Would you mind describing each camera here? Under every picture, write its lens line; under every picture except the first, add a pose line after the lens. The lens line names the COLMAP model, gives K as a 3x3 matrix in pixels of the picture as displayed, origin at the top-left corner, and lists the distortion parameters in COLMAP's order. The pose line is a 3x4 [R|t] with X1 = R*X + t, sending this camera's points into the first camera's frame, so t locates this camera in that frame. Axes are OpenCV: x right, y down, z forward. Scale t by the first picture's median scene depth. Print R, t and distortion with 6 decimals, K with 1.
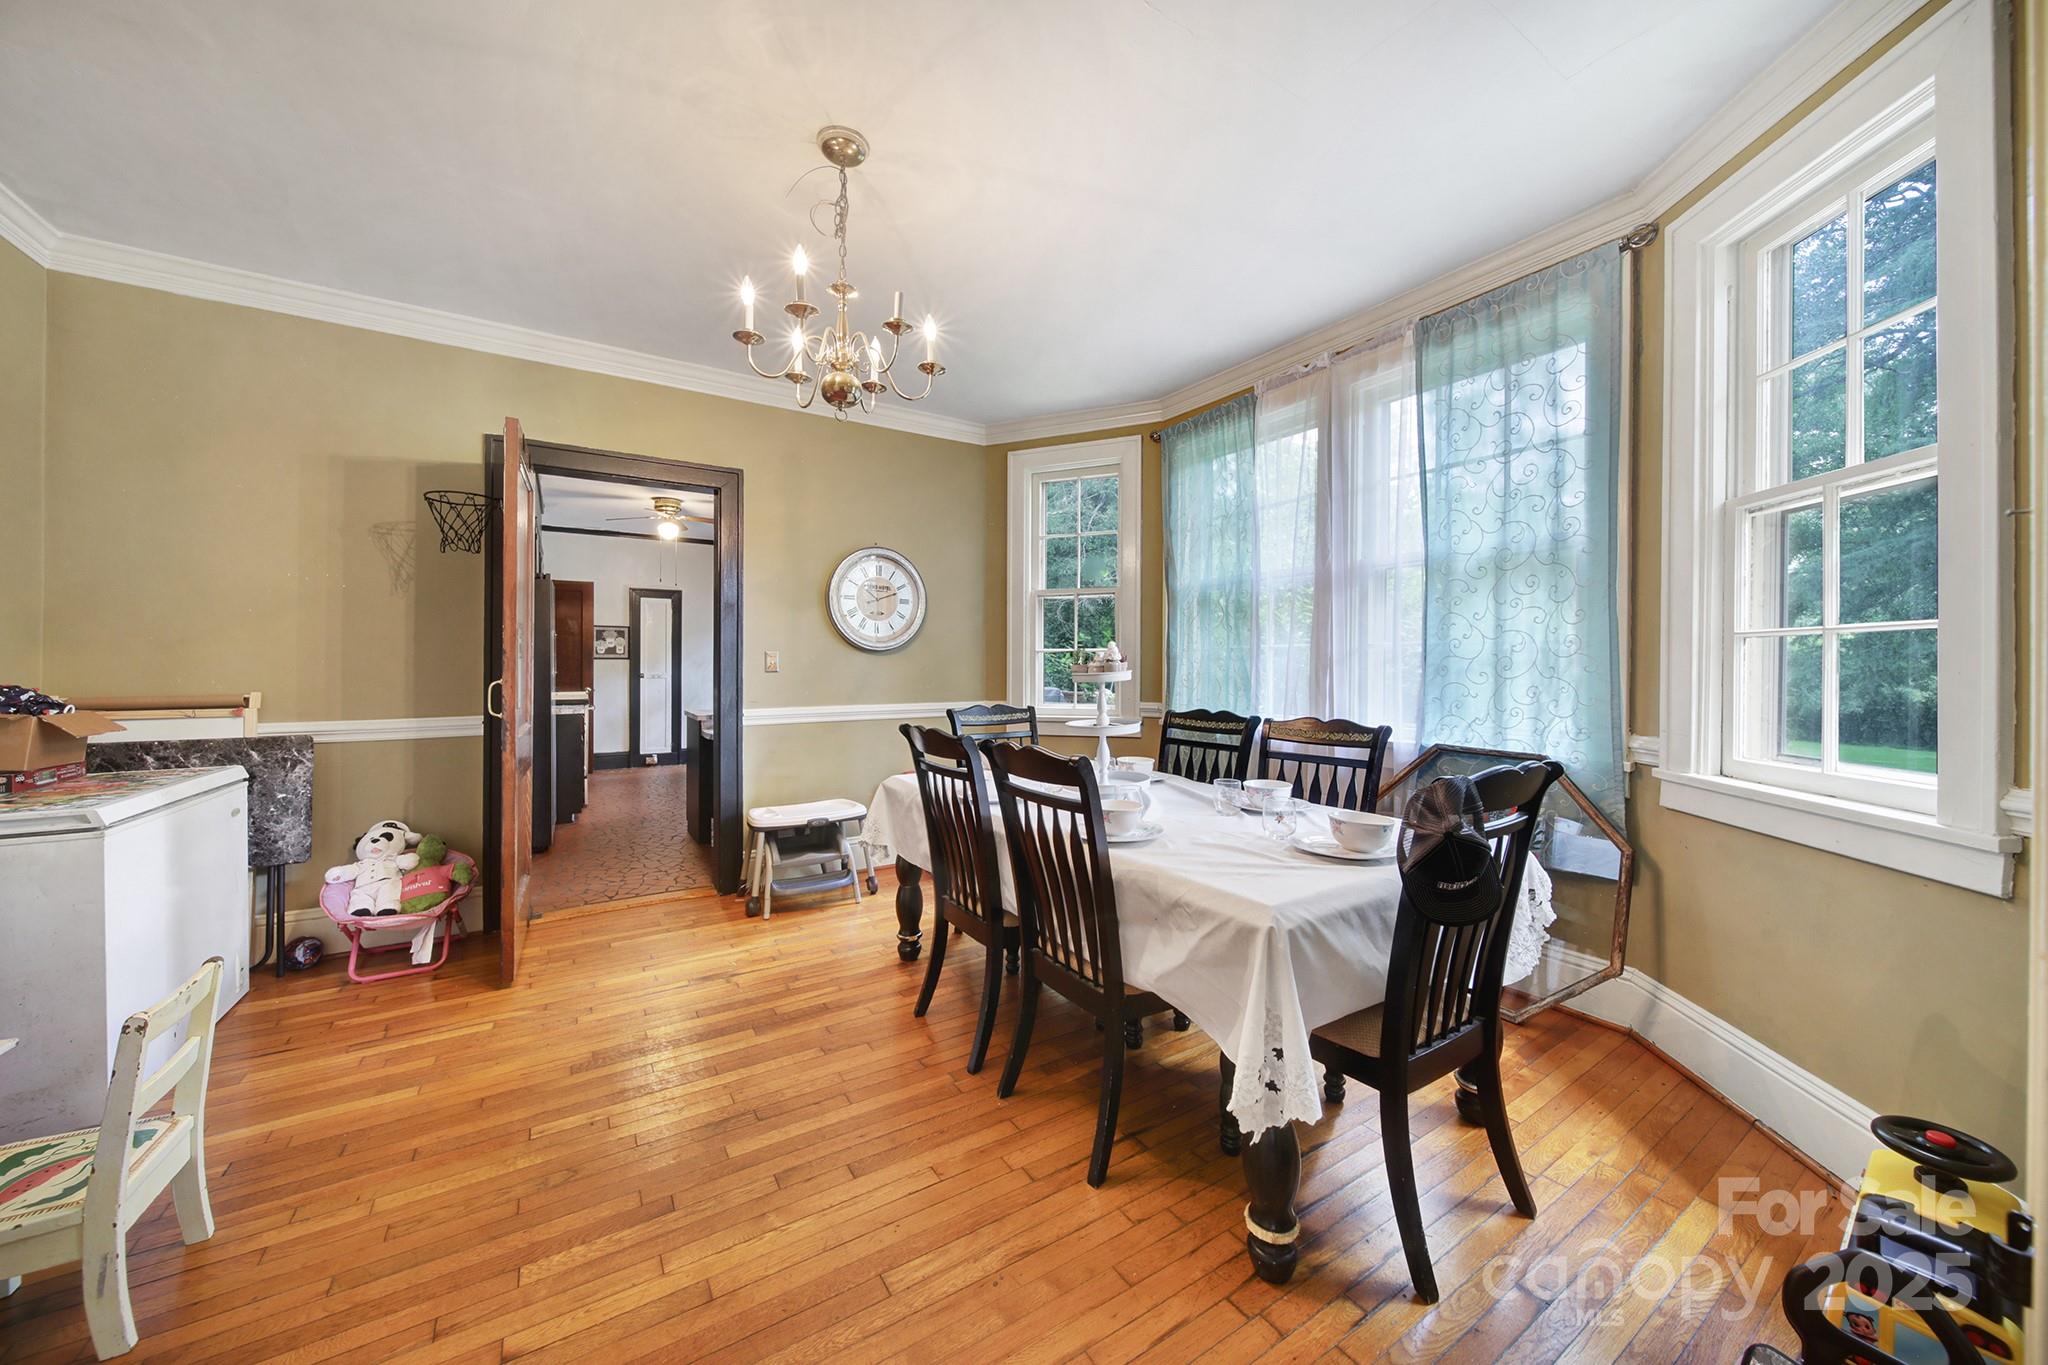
lens RADIAL K [[722.3, 0, 1022.9], [0, 722.3, 679.3], [0, 0, 1]] dist [-0.010451, -0.000105]
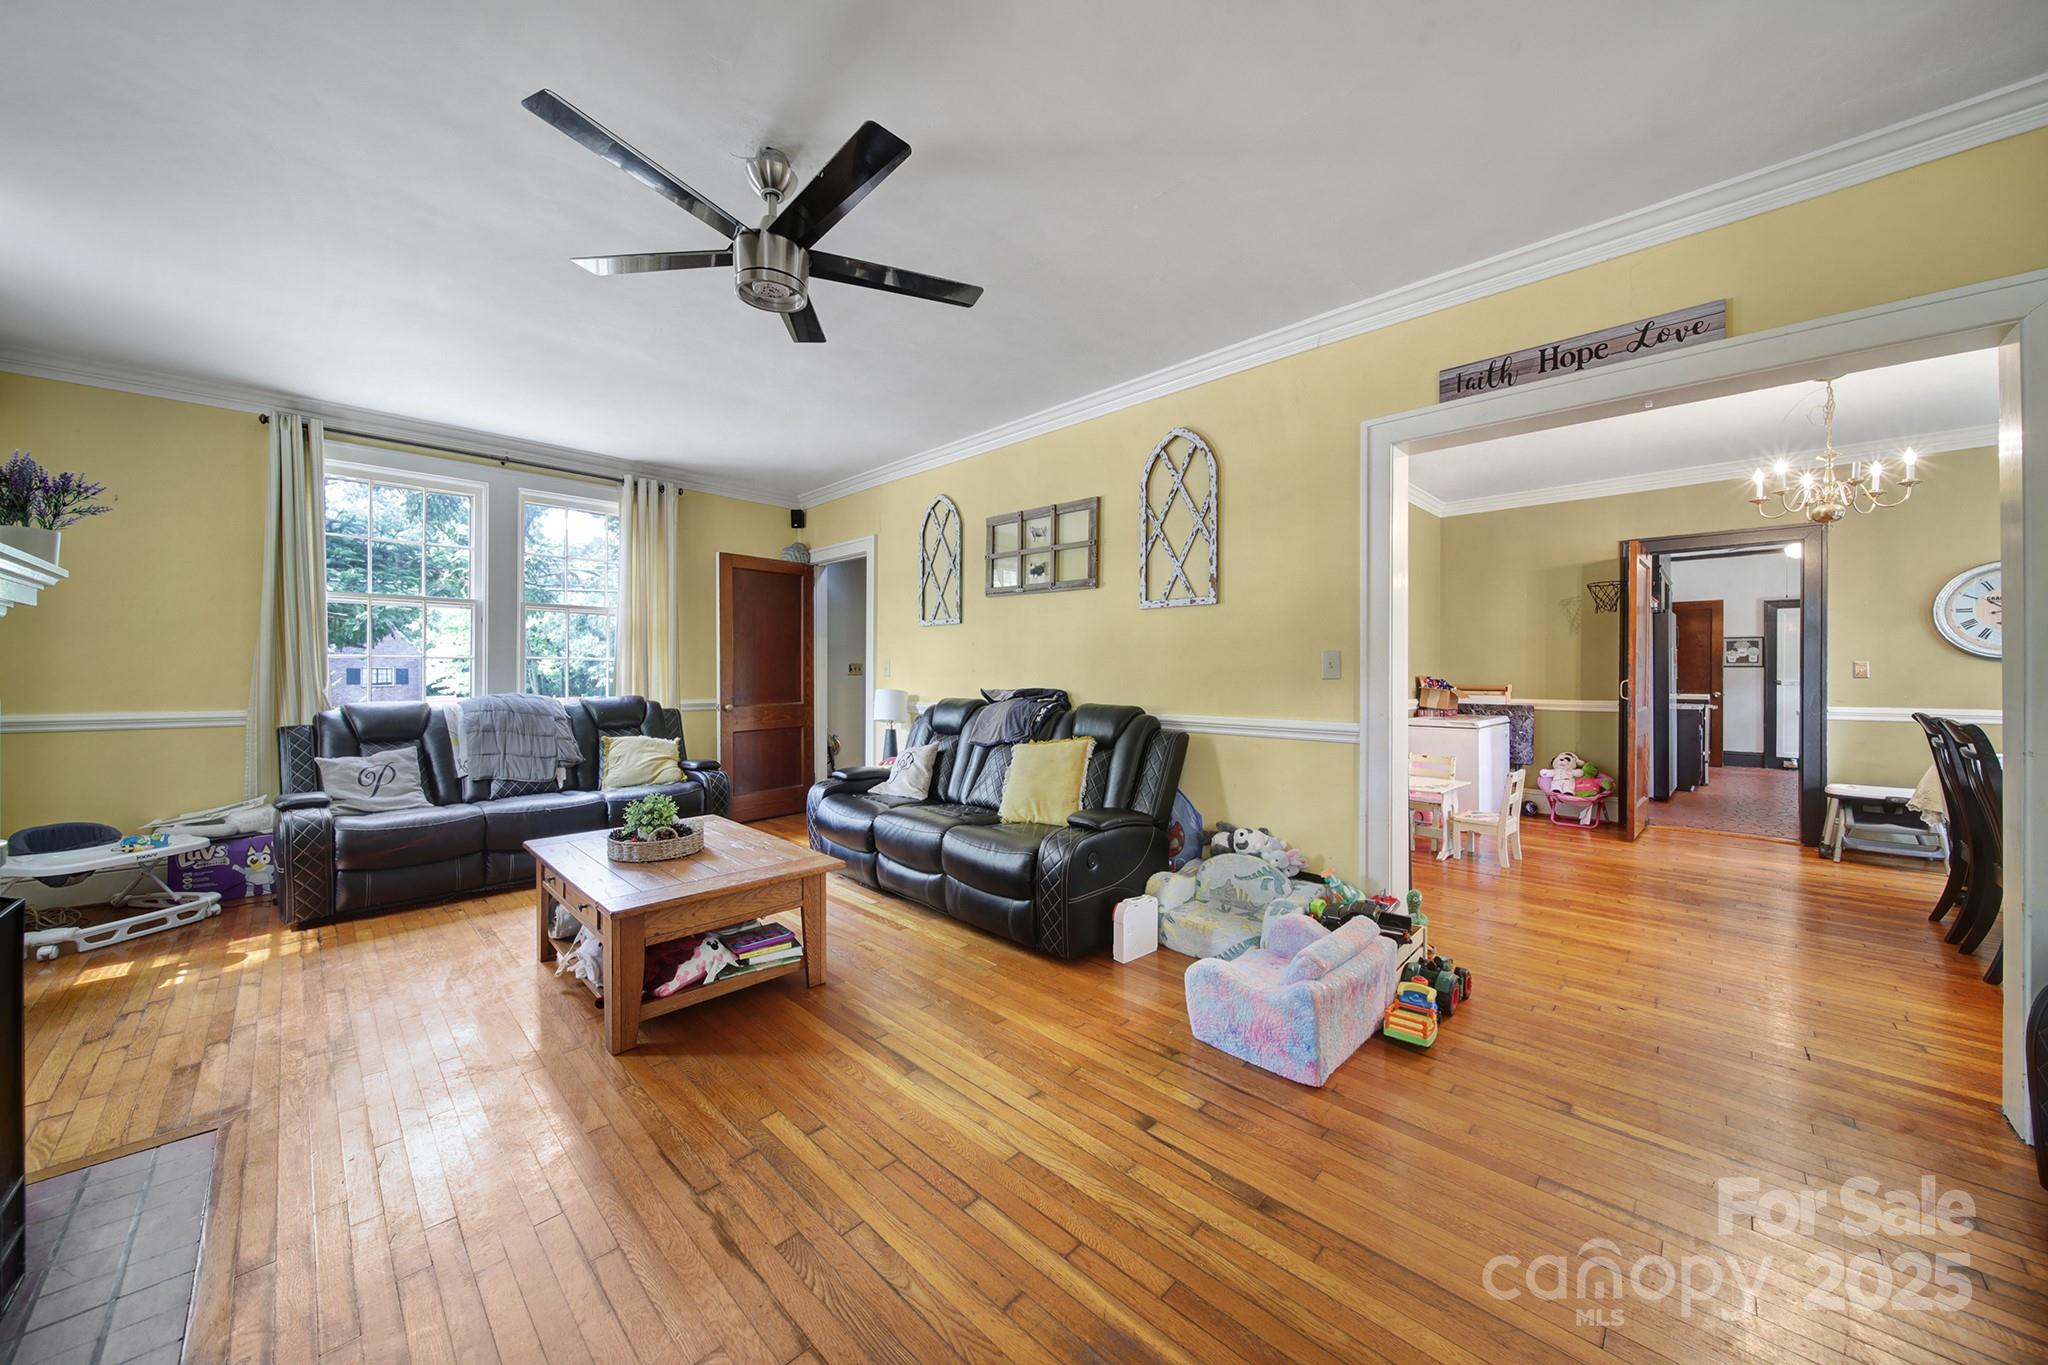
lens RADIAL K [[722.0, 0, 1023.4], [0, 722.0, 657.2], [0, 0, 1]] dist [-0.009108, -0.000013]
pose [[0.223964, -0.019949, -0.974393, 0.585729], [-0.020609, 0.999470, -0.025199, 0.016971], [0.974379, 0.025725, 0.223435, -0.752263]]
